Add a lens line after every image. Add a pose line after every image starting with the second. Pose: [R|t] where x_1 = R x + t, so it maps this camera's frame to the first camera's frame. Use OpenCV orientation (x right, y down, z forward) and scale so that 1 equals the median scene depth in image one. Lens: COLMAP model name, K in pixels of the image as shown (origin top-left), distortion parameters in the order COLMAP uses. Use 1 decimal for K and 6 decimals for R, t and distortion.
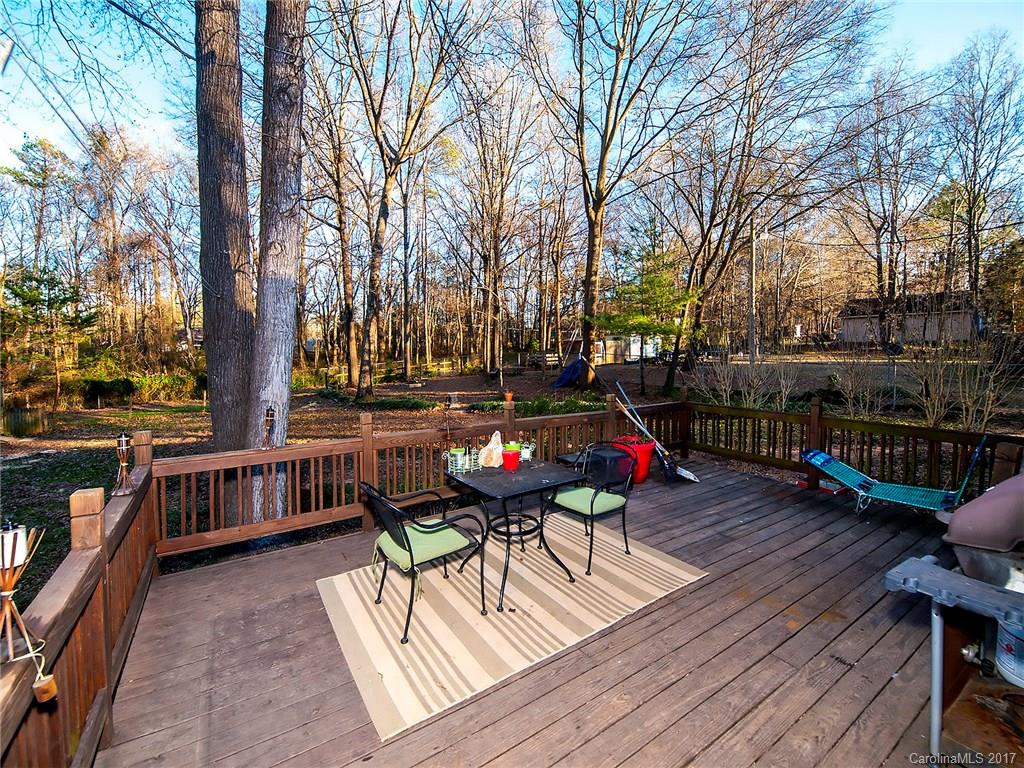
lens RADIAL K [[434.6, 0, 497.2], [0, 434.6, 369.2], [0, 0, 1]] dist [0.022514, -0.016308]
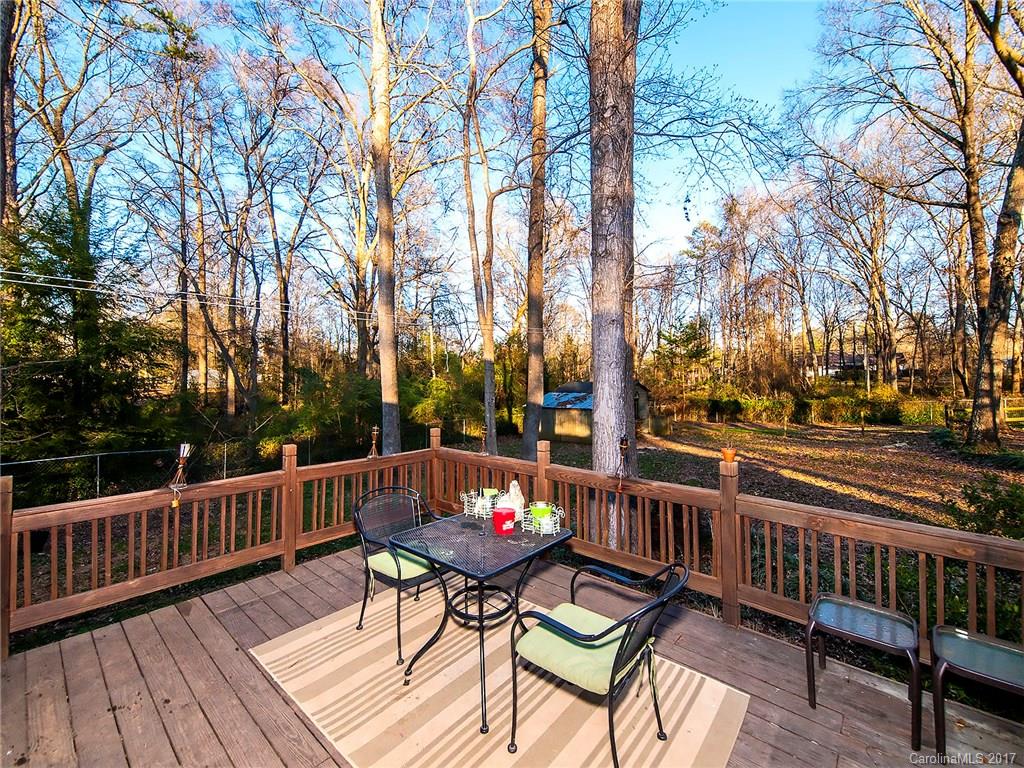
lens RADIAL K [[420.5, 0, 510.7], [0, 420.5, 374.5], [0, 0, 1]] dist [0.023702, -0.013860]
pose [[0.283367, -0.007209, -0.958985, 0.092277], [-0.036142, 0.999181, -0.018190, -0.004370], [0.958330, 0.039814, 0.282874, 0.096735]]
